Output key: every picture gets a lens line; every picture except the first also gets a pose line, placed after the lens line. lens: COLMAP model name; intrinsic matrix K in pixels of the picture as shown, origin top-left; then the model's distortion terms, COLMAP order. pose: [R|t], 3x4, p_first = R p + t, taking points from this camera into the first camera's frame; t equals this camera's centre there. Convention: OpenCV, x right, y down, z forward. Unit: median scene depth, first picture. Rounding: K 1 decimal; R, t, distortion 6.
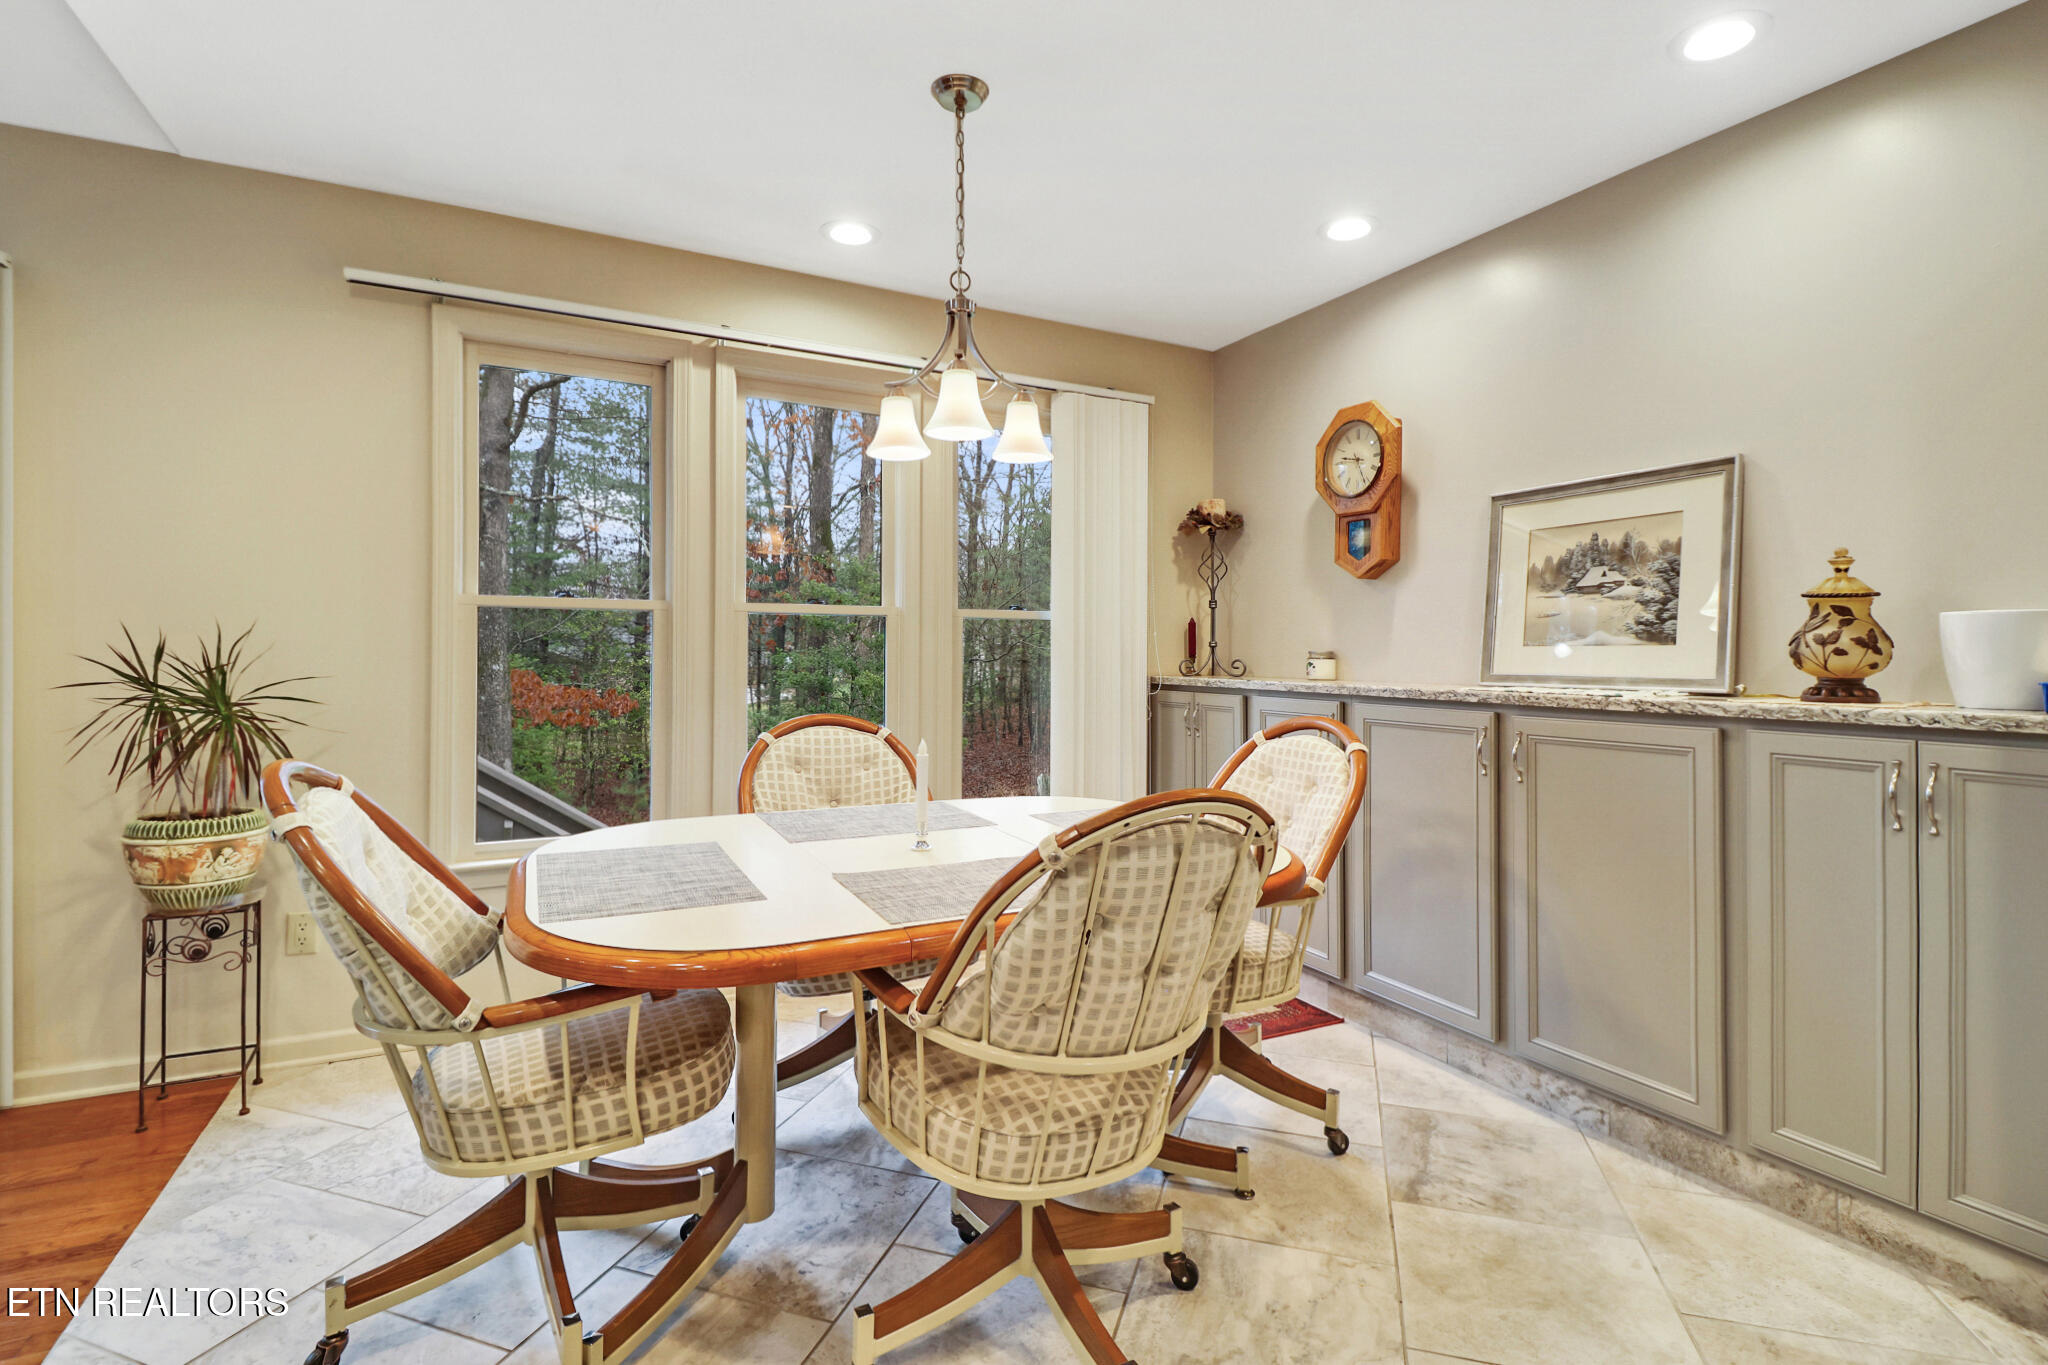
lens RADIAL K [[954.4, 0, 1040.4], [0, 954.4, 649.7], [0, 0, 1]] dist [-0.006166, -0.006923]
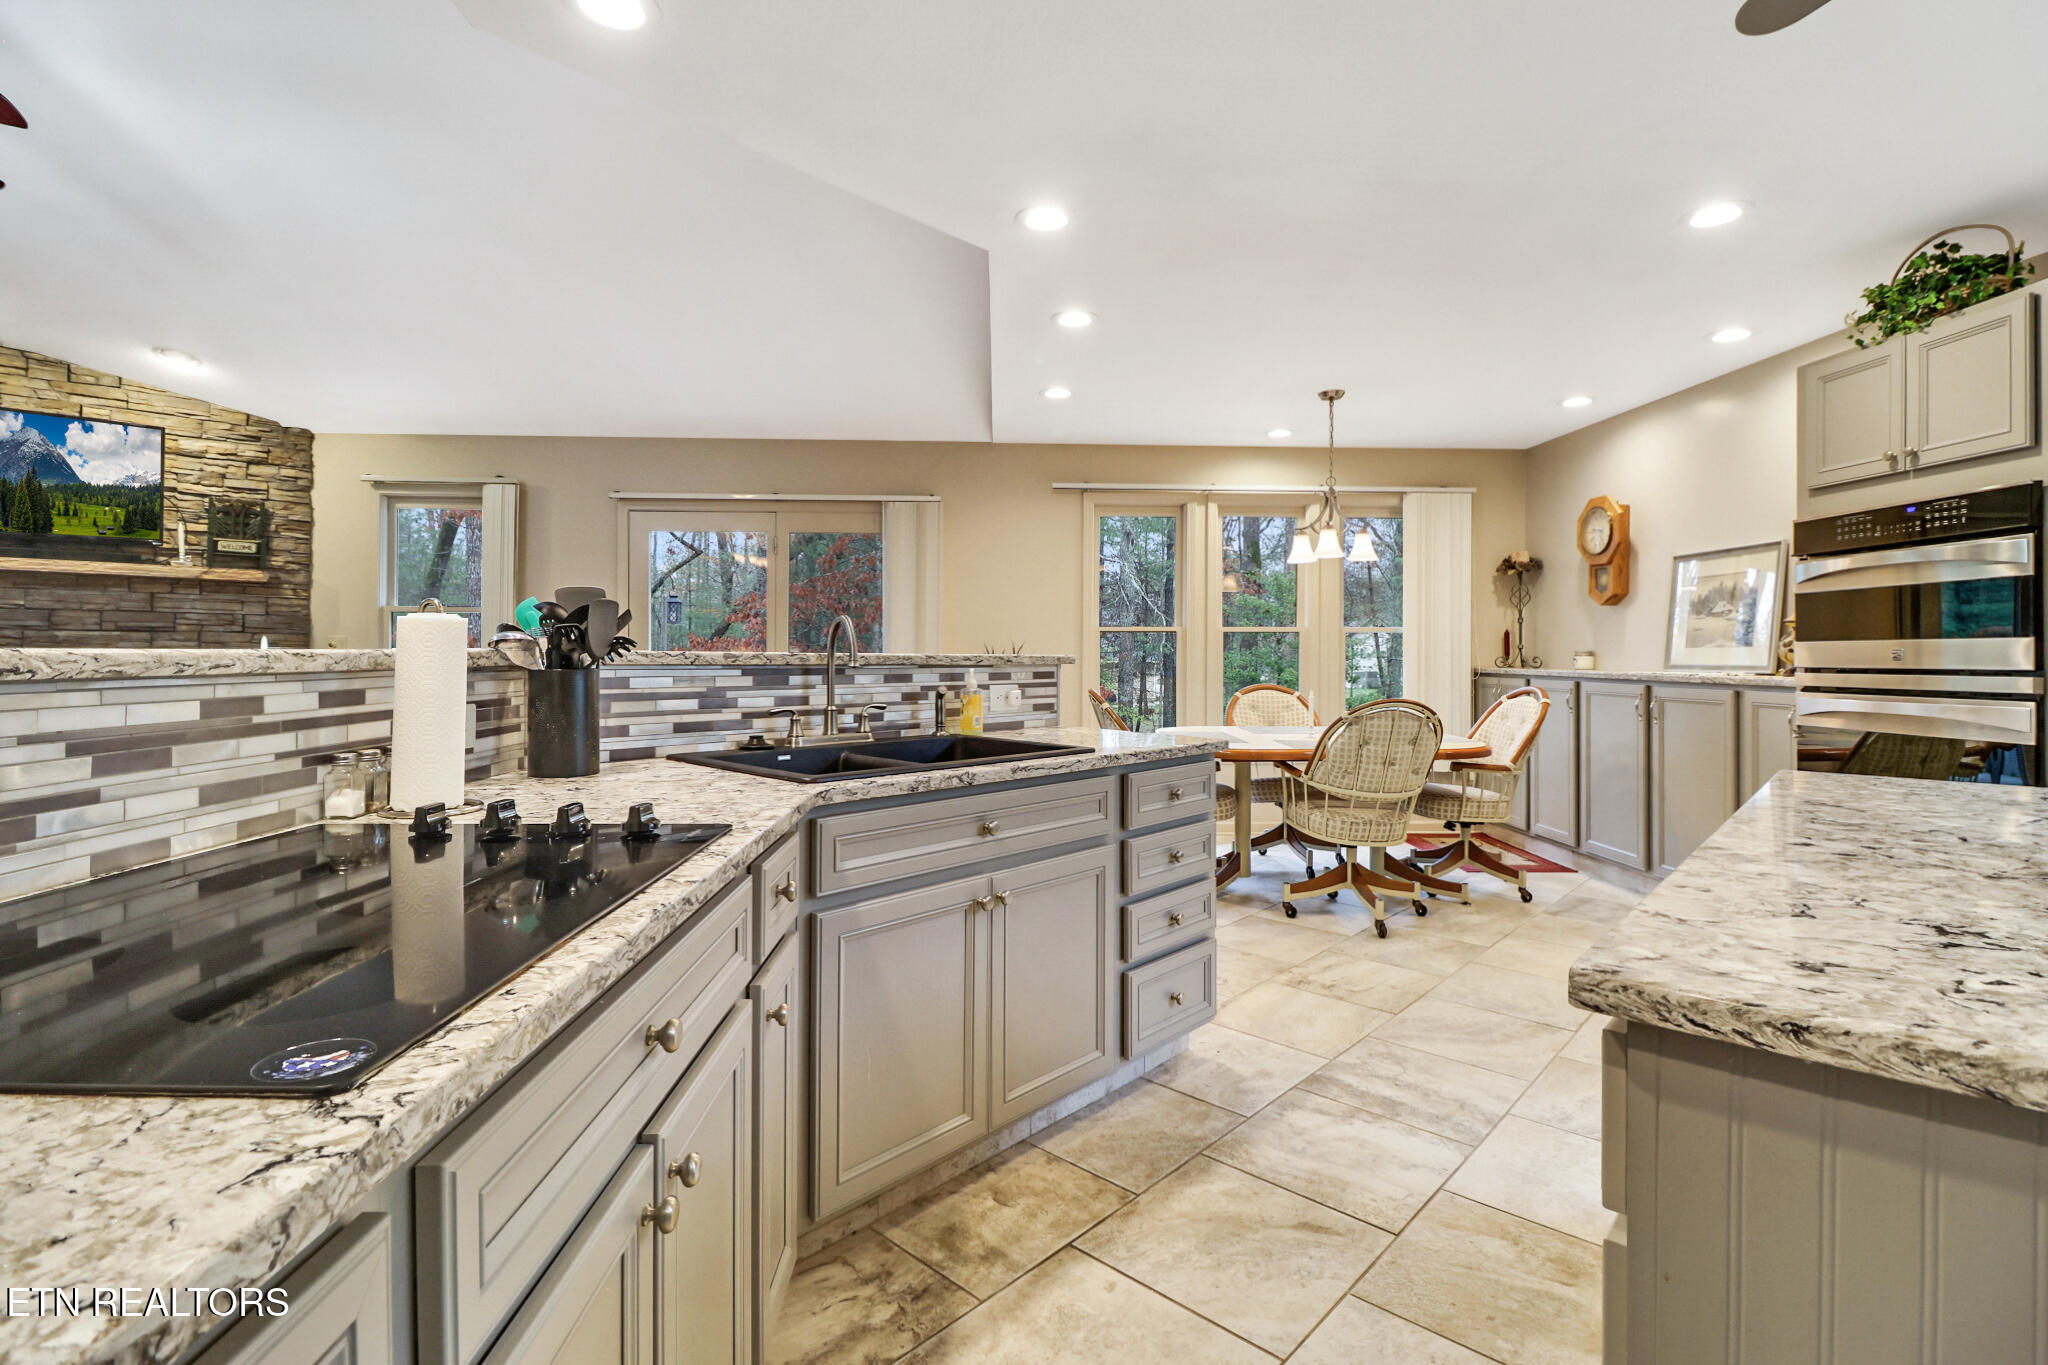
lens RADIAL K [[954.4, 0, 1029.3], [0, 954.4, 654.4], [0, 0, 1]] dist [-0.006166, -0.006923]
pose [[0.900648, -0.002874, -0.434541, 0.181205], [0.005032, 0.999980, 0.003815, -0.003715], [0.434521, -0.005623, 0.900644, -0.944297]]
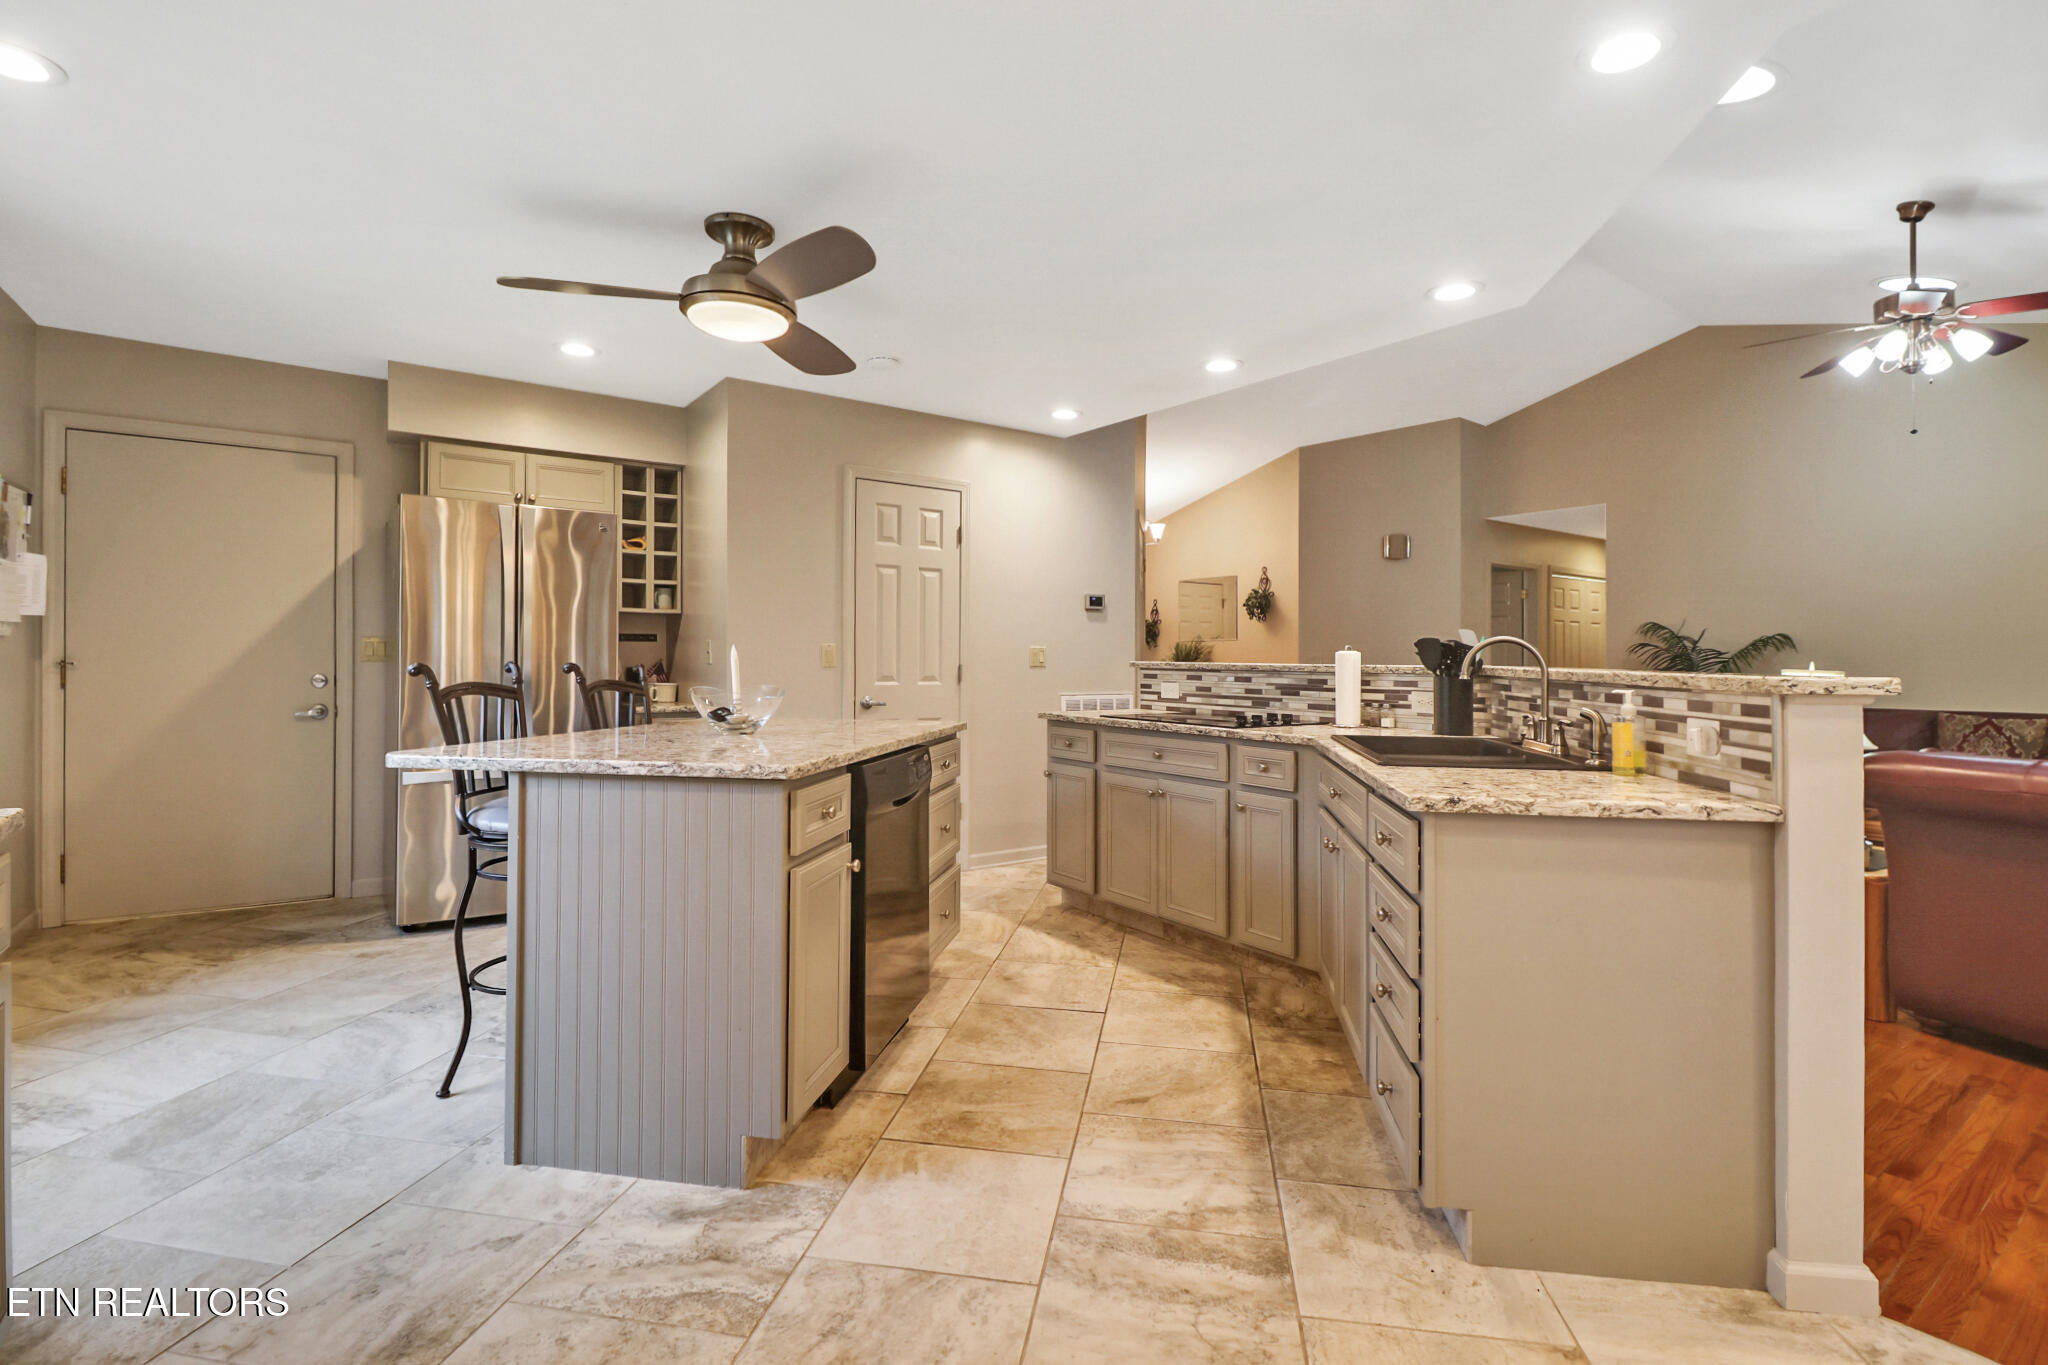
lens RADIAL K [[954.4, 0, 1028.6], [0, 954.4, 639.6], [0, 0, 1]] dist [-0.006166, -0.006923]
pose [[-0.991116, -0.022853, -0.131025, 0.290520], [-0.019508, 0.999452, -0.026756, 0.002489], [0.131564, -0.023962, -0.991018, 0.567359]]
